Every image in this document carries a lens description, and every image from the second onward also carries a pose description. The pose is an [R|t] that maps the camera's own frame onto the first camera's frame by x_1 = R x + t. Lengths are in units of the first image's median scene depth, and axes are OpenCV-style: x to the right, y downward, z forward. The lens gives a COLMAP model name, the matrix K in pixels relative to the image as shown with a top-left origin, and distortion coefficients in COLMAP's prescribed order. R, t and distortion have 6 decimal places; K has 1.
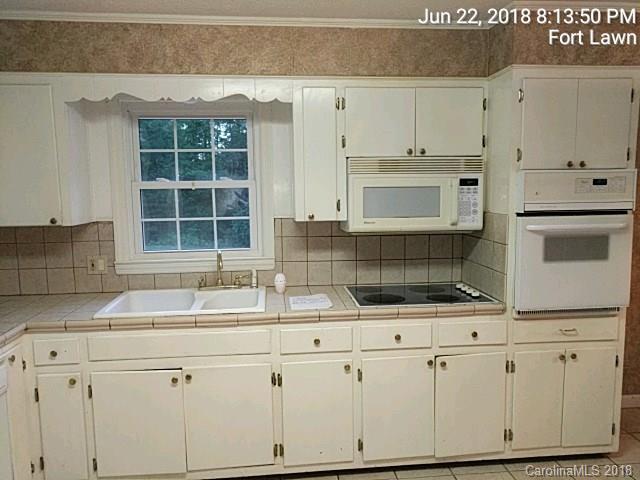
lens RADIAL K [[478.1, 0, 319.7], [0, 478.1, 240.6], [0, 0, 1]] dist [0.006429, 0.004102]
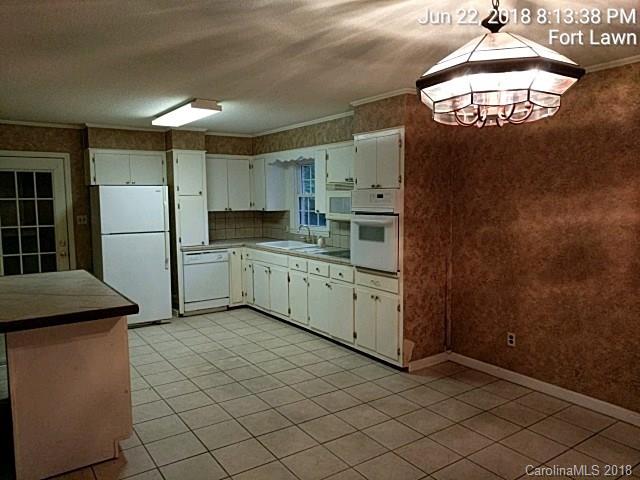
lens RADIAL K [[478.1, 0, 319.8], [0, 478.1, 239.2], [0, 0, 1]] dist [0.006429, 0.004102]
pose [[0.490541, 0.087776, -0.866986, 1.898937], [-0.100859, 0.993947, 0.043564, -0.019547], [0.865562, 0.066073, 0.496424, -0.037386]]
